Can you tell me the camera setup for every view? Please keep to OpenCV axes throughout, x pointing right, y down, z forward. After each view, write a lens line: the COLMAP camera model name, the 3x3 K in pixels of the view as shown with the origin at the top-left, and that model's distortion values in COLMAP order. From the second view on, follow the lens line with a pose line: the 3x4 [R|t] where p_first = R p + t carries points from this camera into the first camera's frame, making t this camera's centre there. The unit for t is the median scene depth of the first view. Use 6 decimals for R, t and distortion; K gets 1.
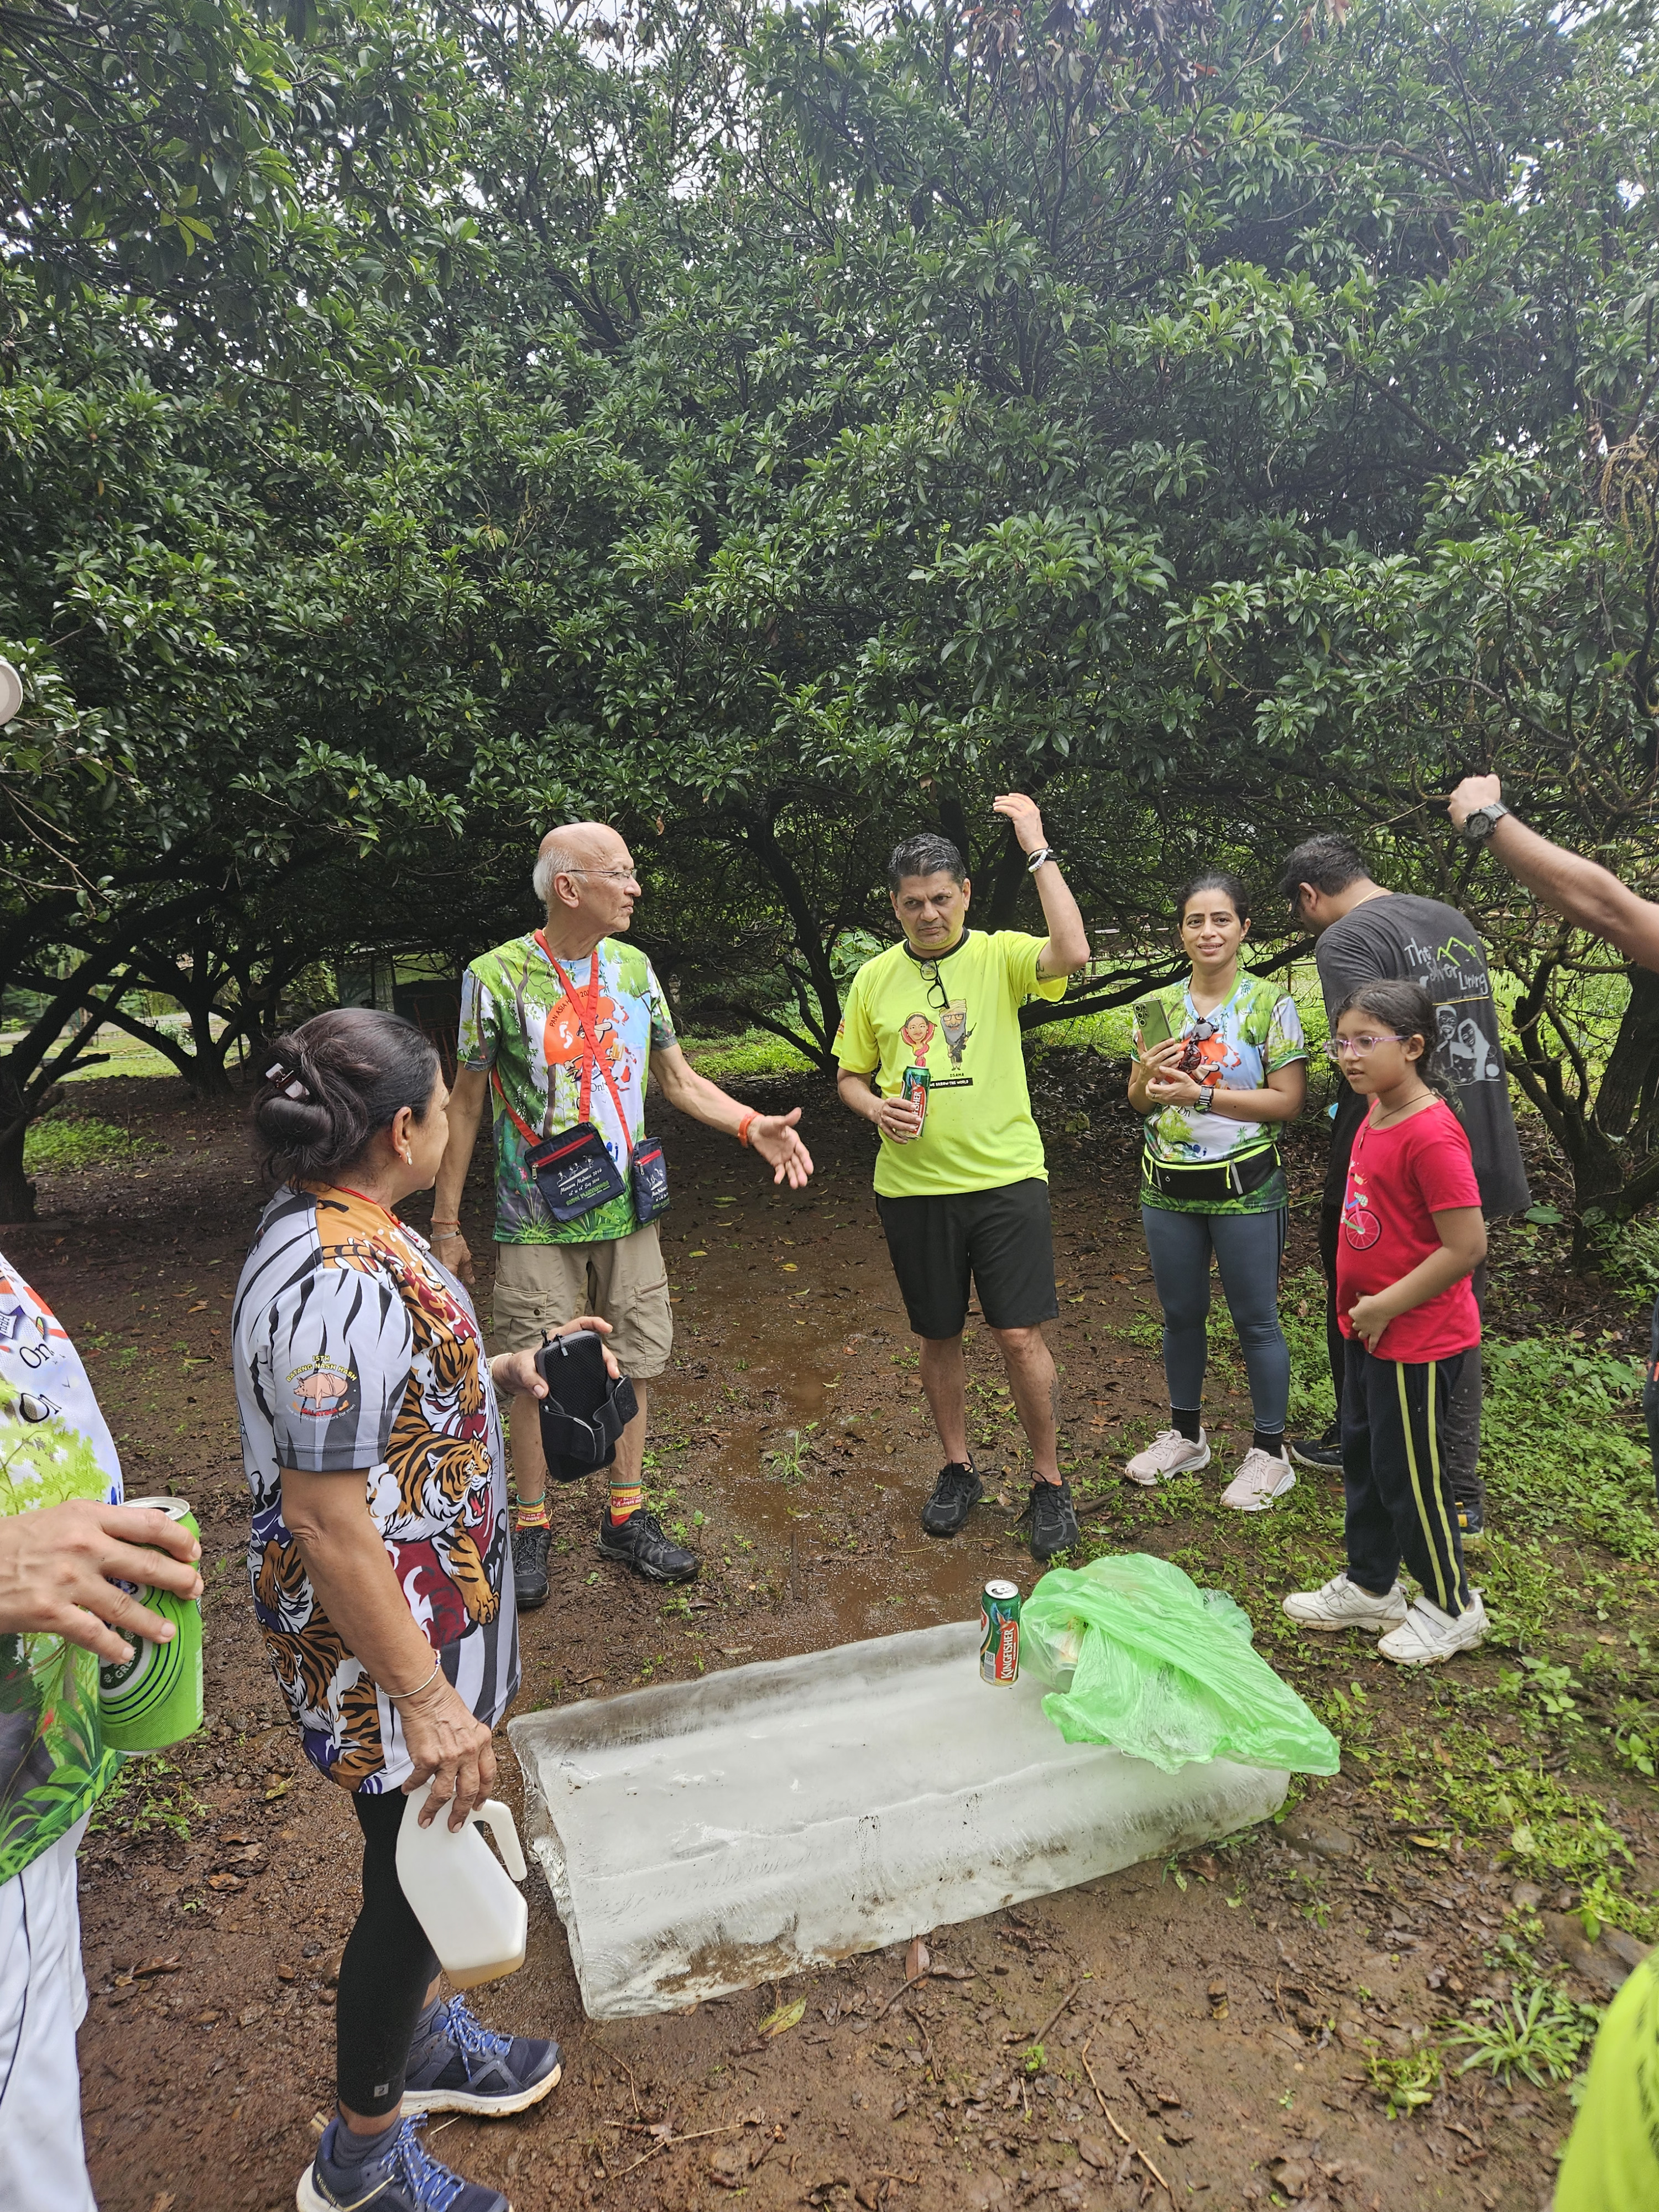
lens RADIAL K [[1472.9, 0, 845.3], [0, 1472.9, 1119.1], [0, 0, 1]] dist [0.074342, -0.055559]
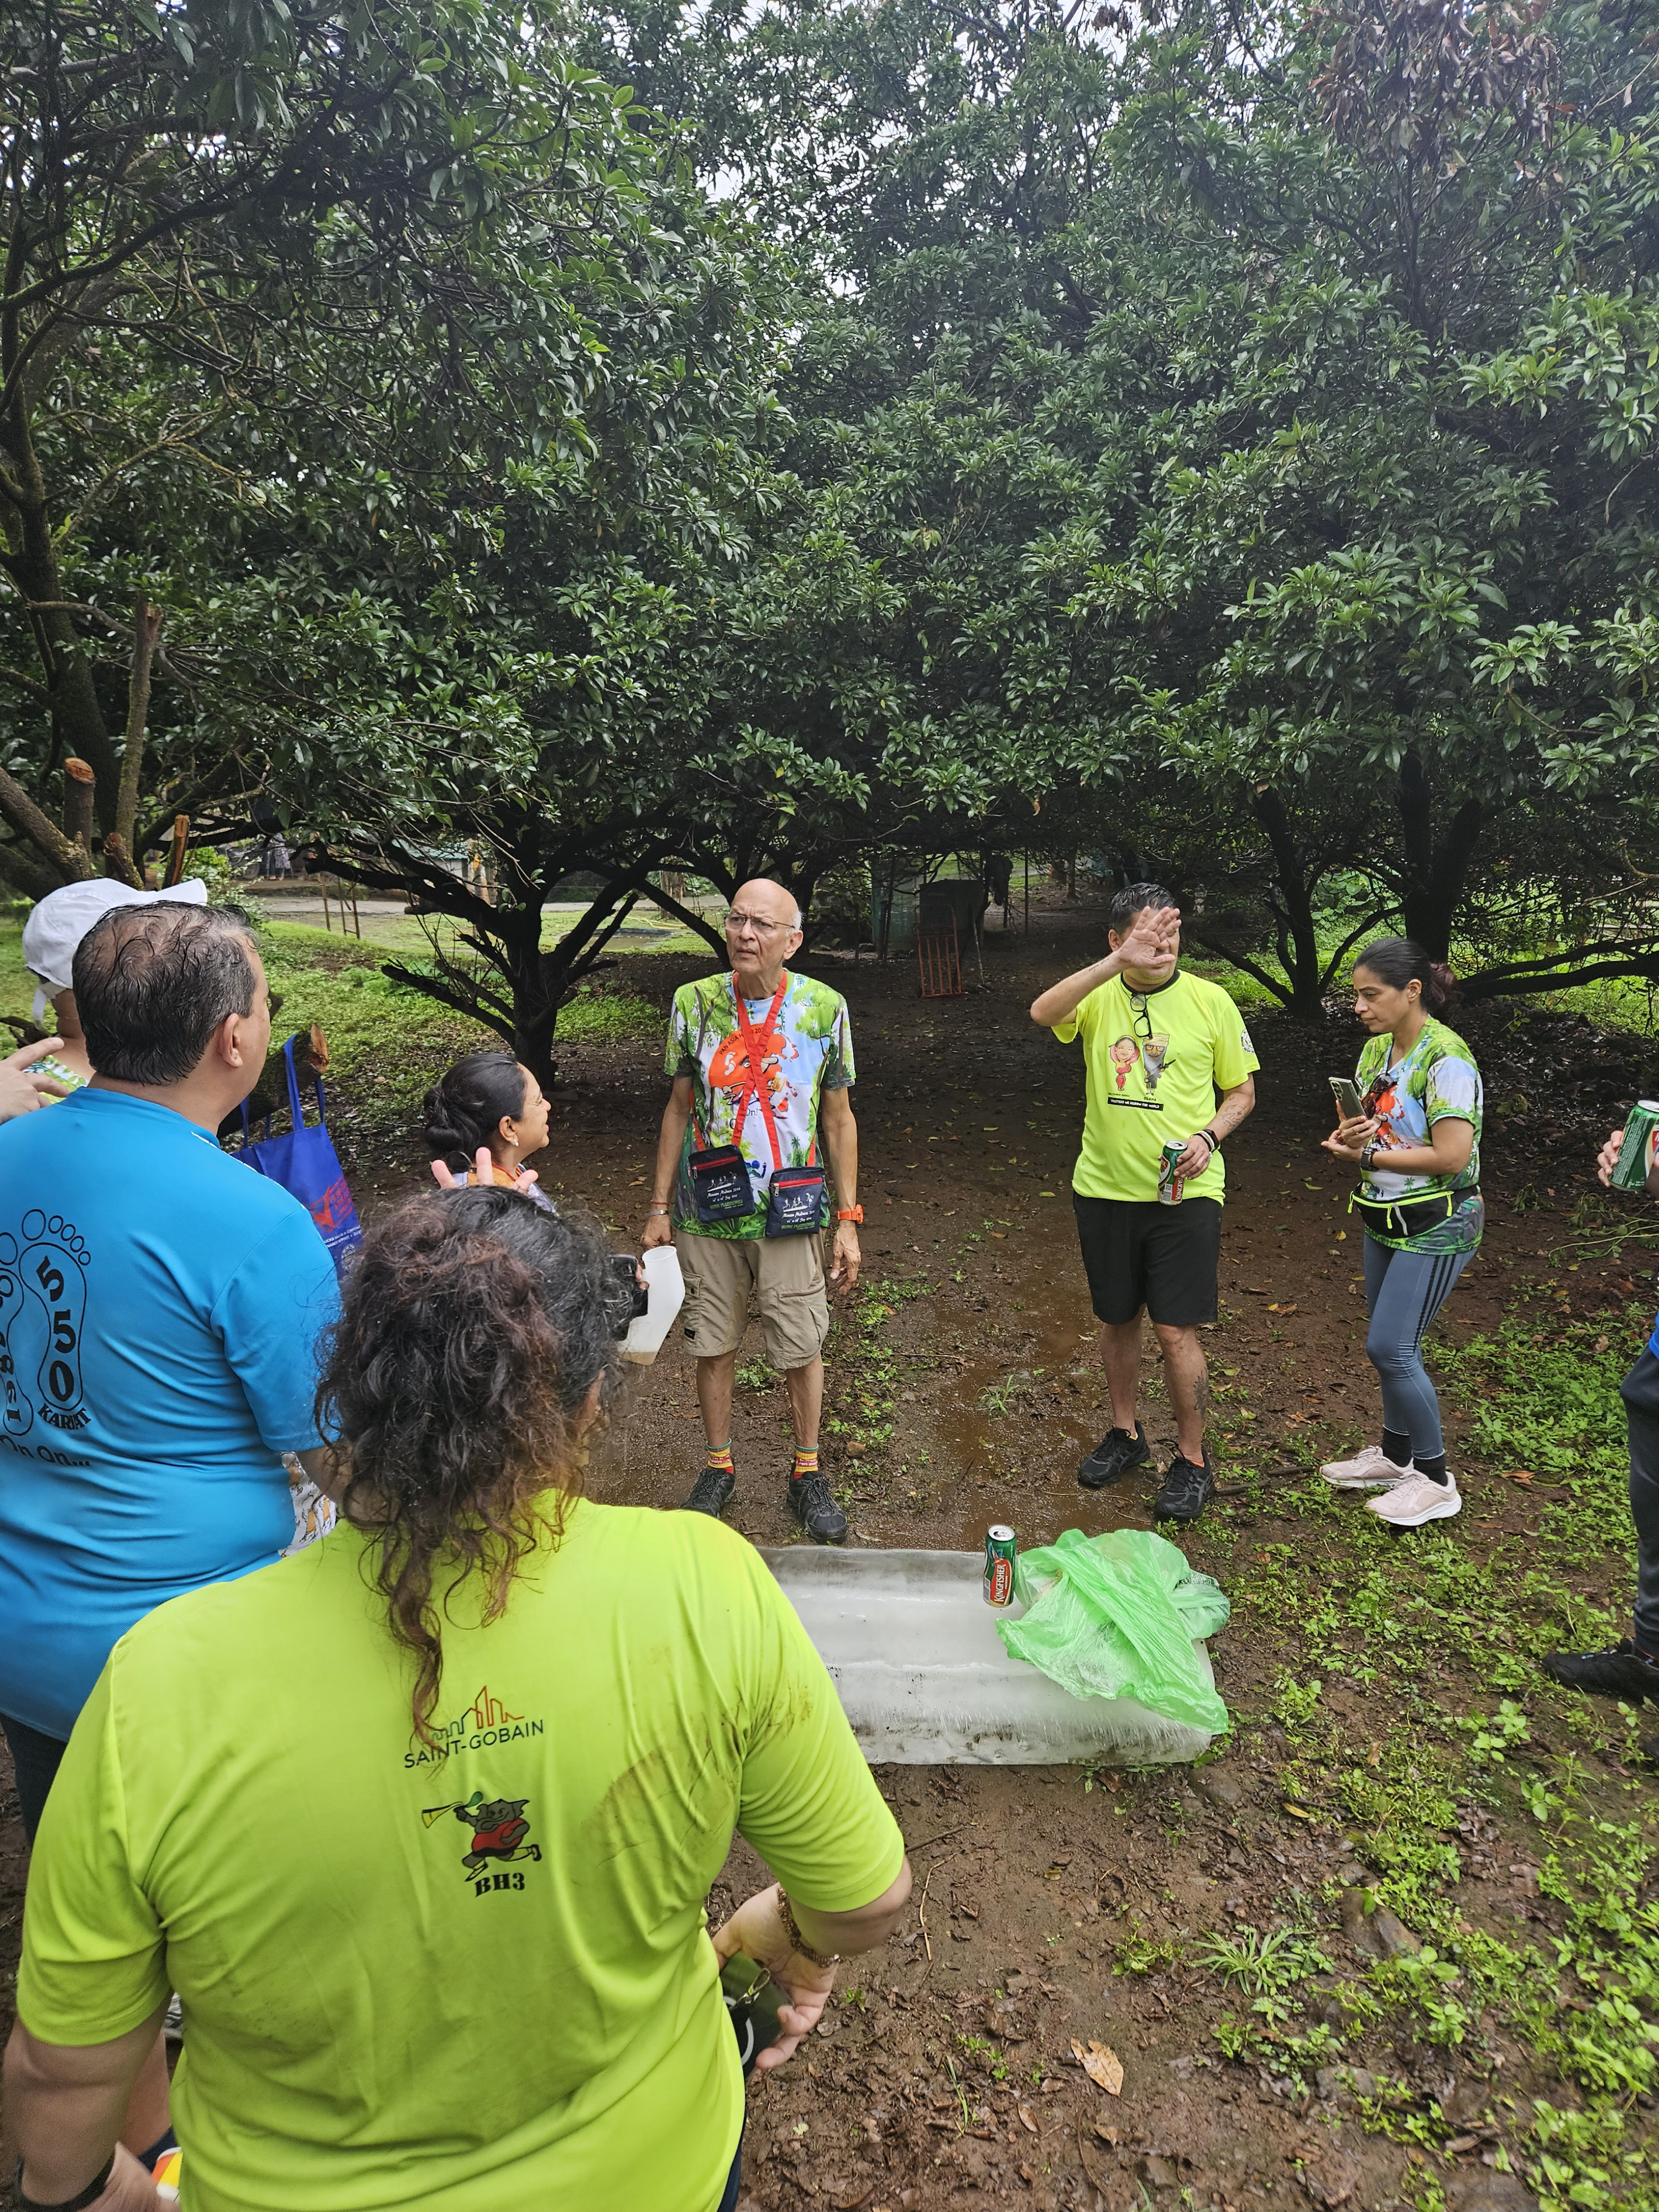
lens RADIAL K [[1472.9, 0, 828.4], [0, 1472.9, 1102.9], [0, 0, 1]] dist [0.074342, -0.055559]
pose [[0.927462, 0.114937, -0.355815, 0.154618], [-0.092973, 0.992586, 0.078287, -0.055011], [0.362175, -0.039527, 0.931272, -0.090116]]
